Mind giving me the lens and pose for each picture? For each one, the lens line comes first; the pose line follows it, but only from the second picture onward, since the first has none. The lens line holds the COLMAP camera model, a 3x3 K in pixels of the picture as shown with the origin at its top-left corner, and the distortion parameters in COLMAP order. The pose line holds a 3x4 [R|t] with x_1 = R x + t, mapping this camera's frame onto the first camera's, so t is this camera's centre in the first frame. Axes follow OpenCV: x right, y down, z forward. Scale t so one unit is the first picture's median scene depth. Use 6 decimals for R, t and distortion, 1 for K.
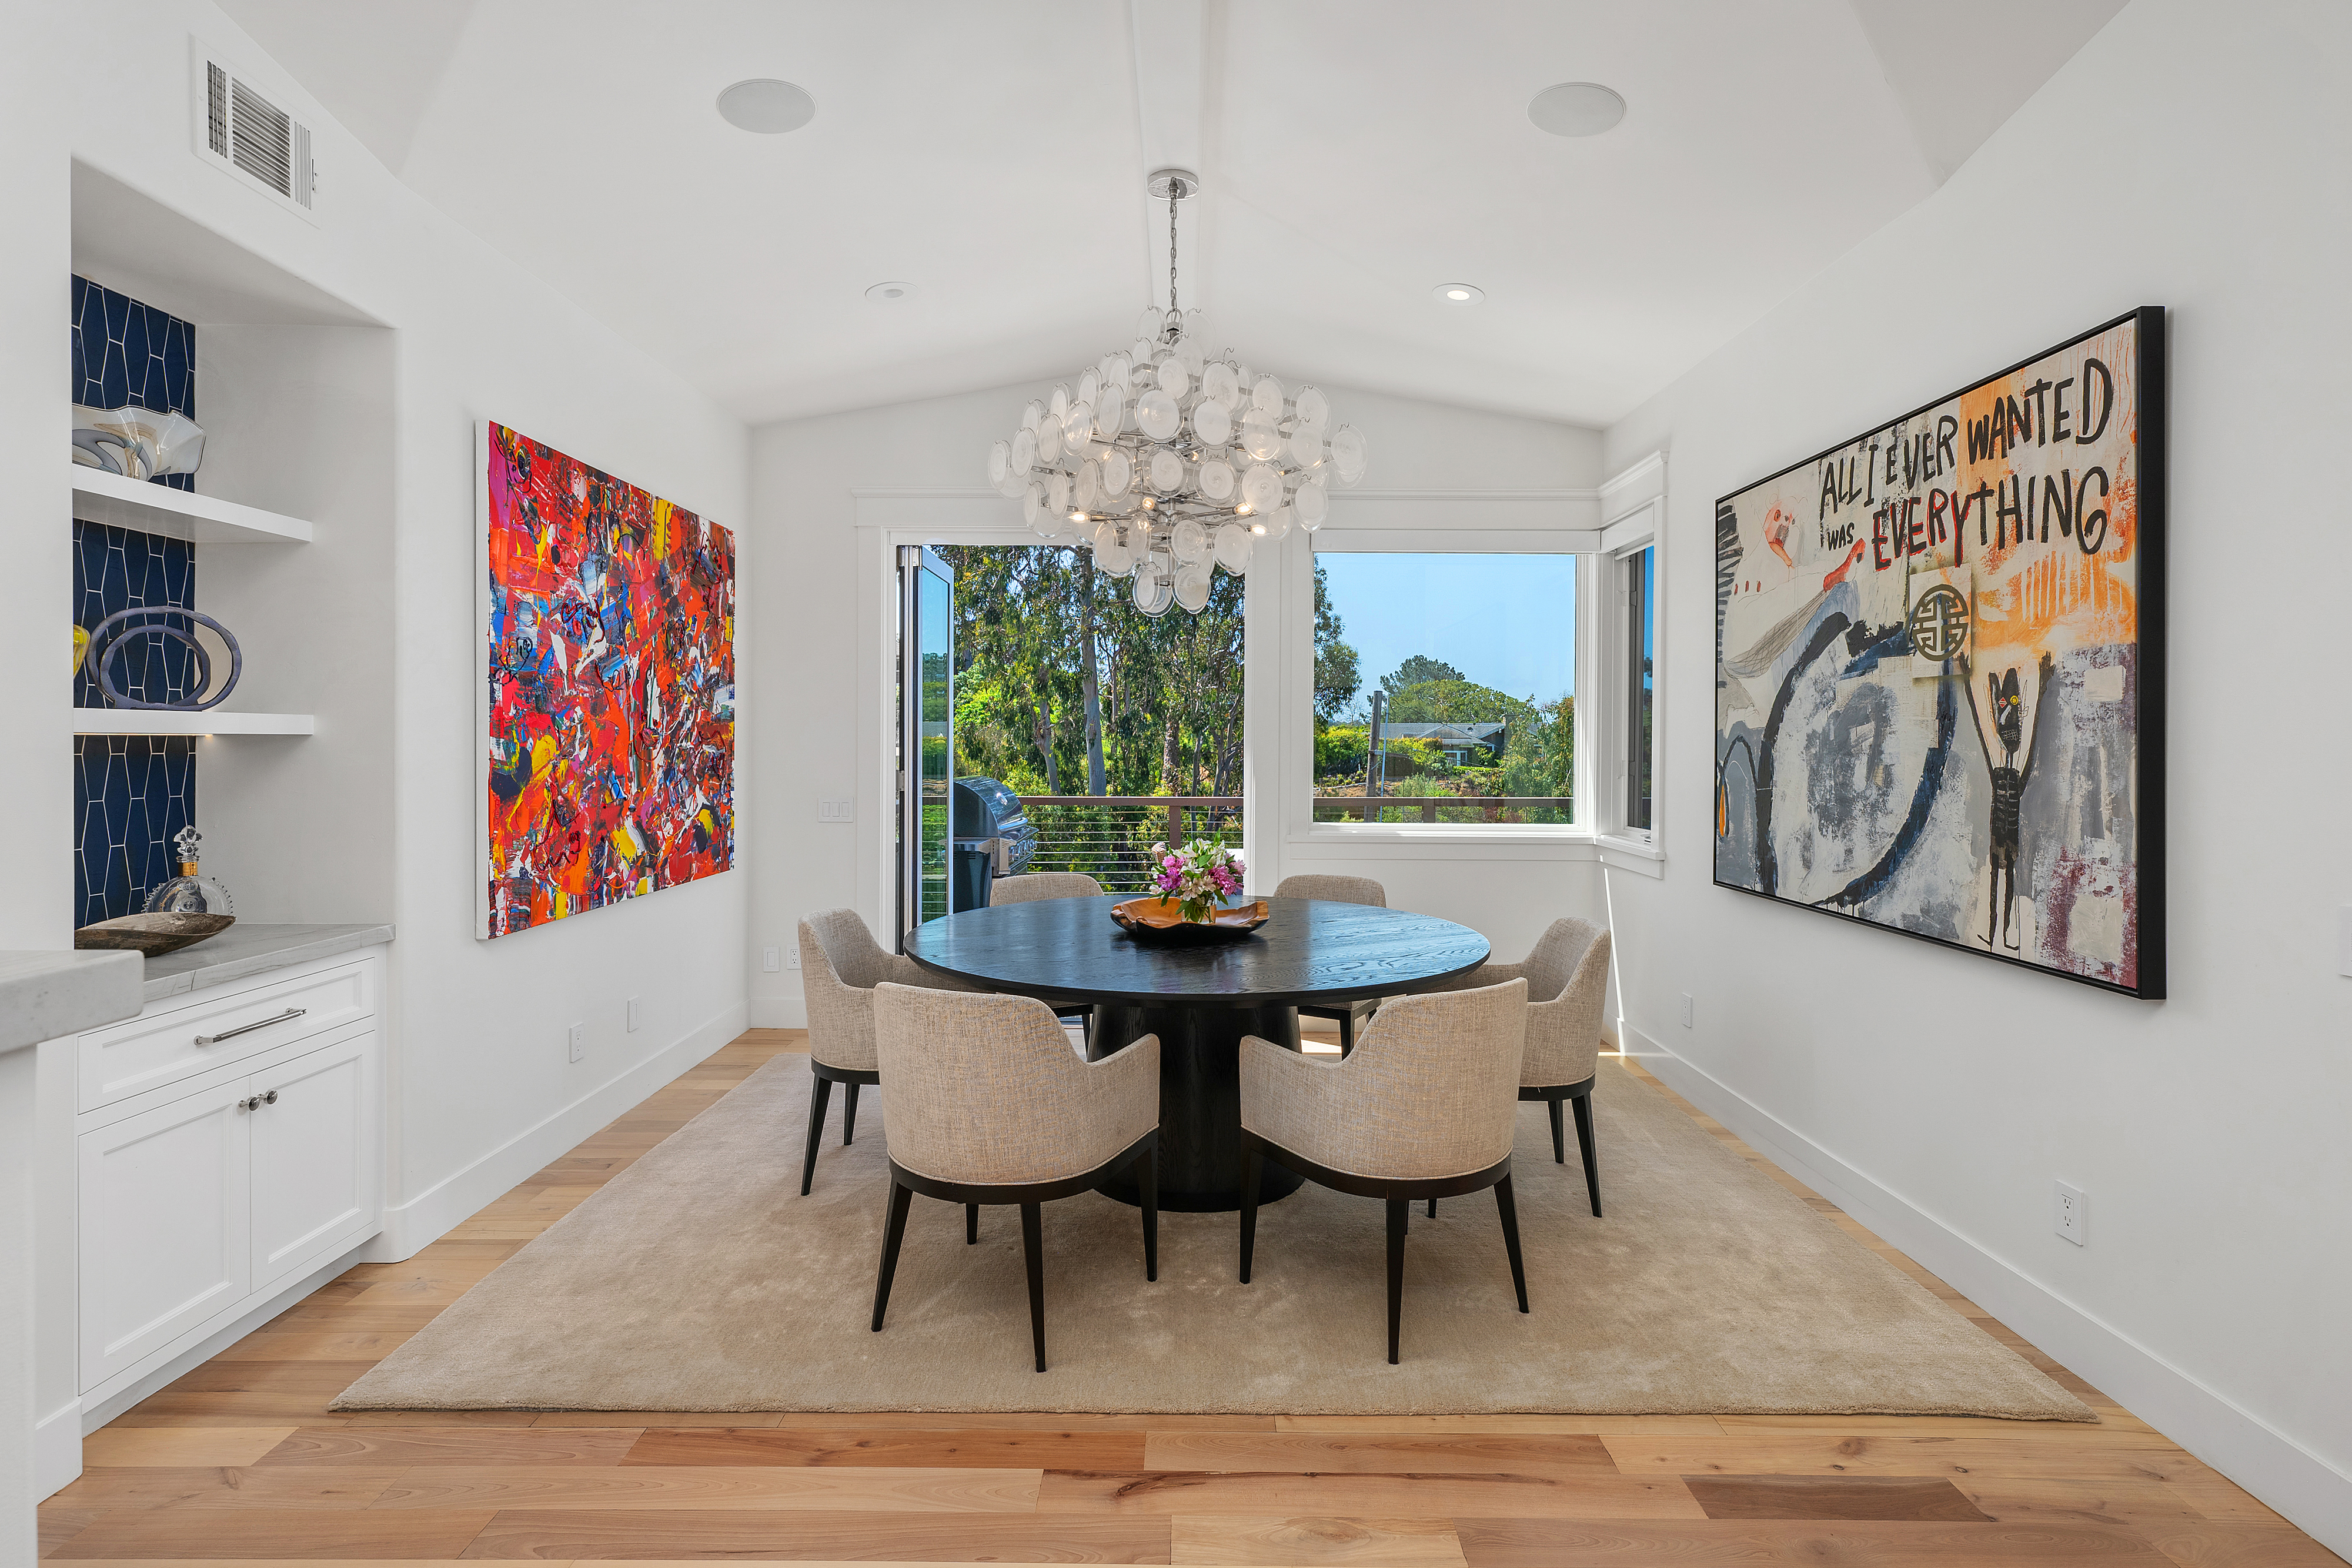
lens RADIAL K [[1131.4, 0, 1198.1], [0, 1131.4, 742.2], [0, 0, 1]] dist [0.000254, 0.000077]
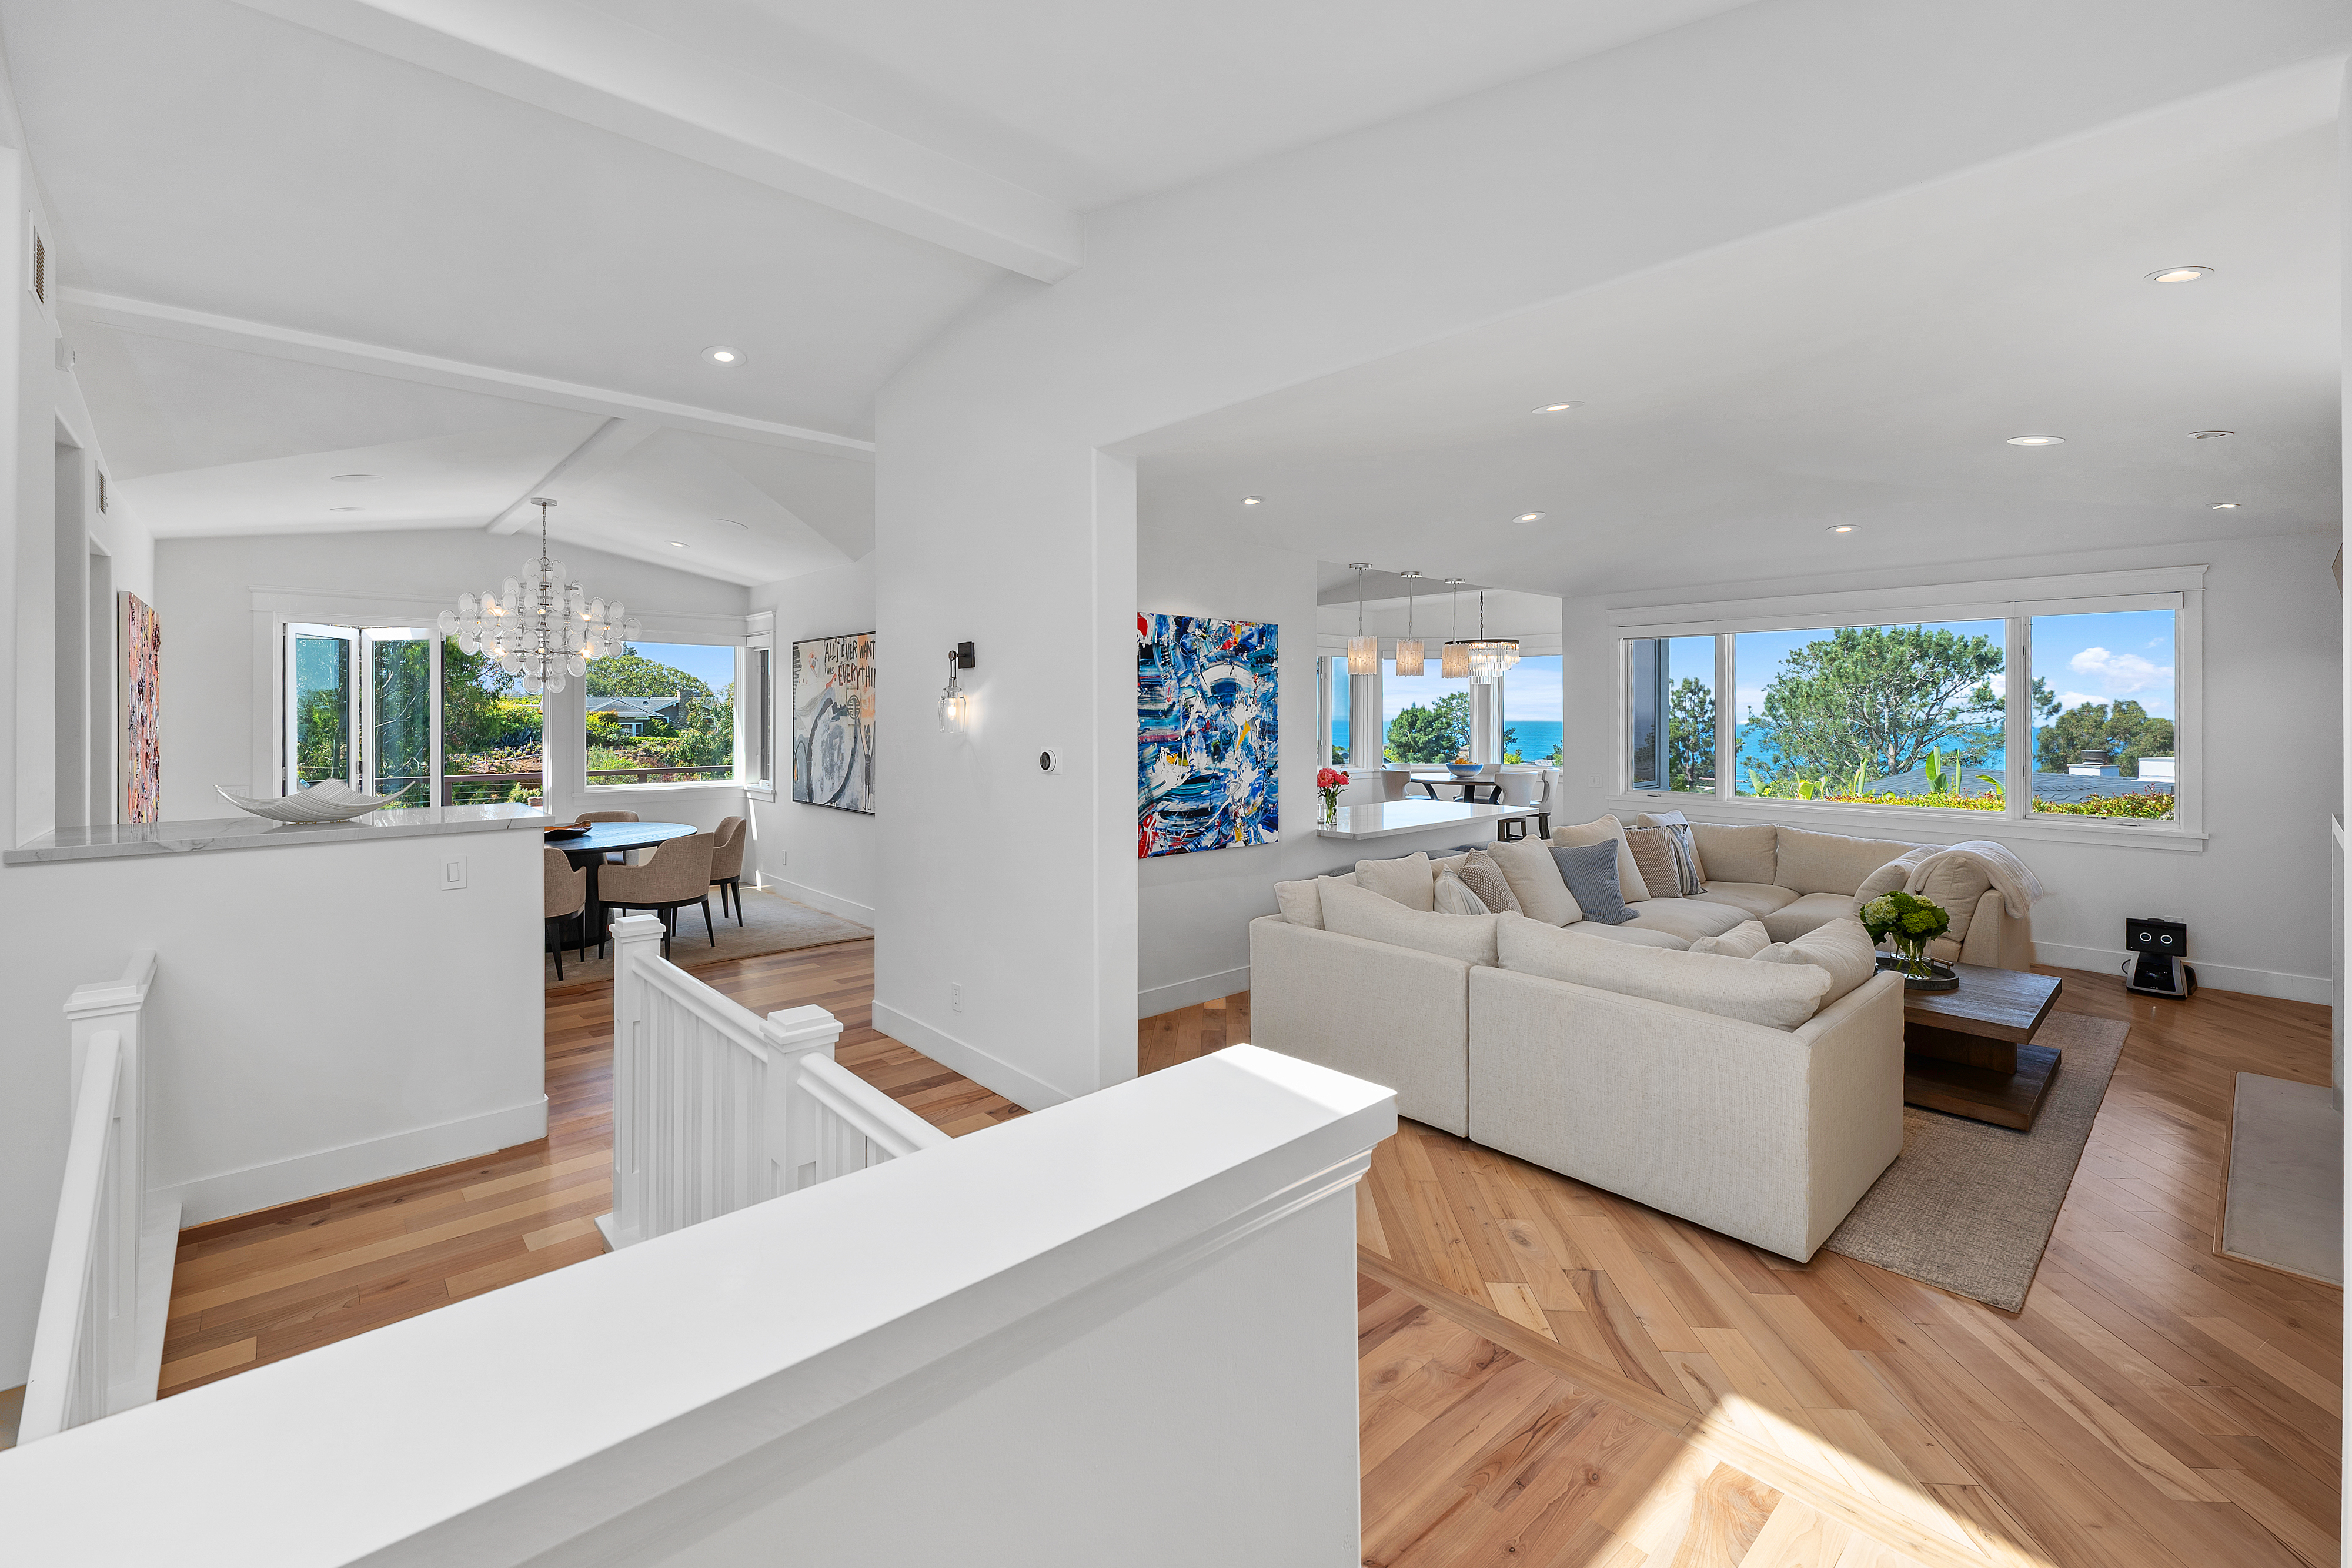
lens RADIAL K [[1037.1, 0, 1188.7], [0, 1037.1, 709.6], [0, 0, 1]] dist [-0.018368, -0.000159]
pose [[0.747665, -0.002084, 0.664073, -0.408466], [0.001079, 0.999998, 0.001924, -0.079736], [-0.664076, -0.000722, 0.747665, -1.314072]]
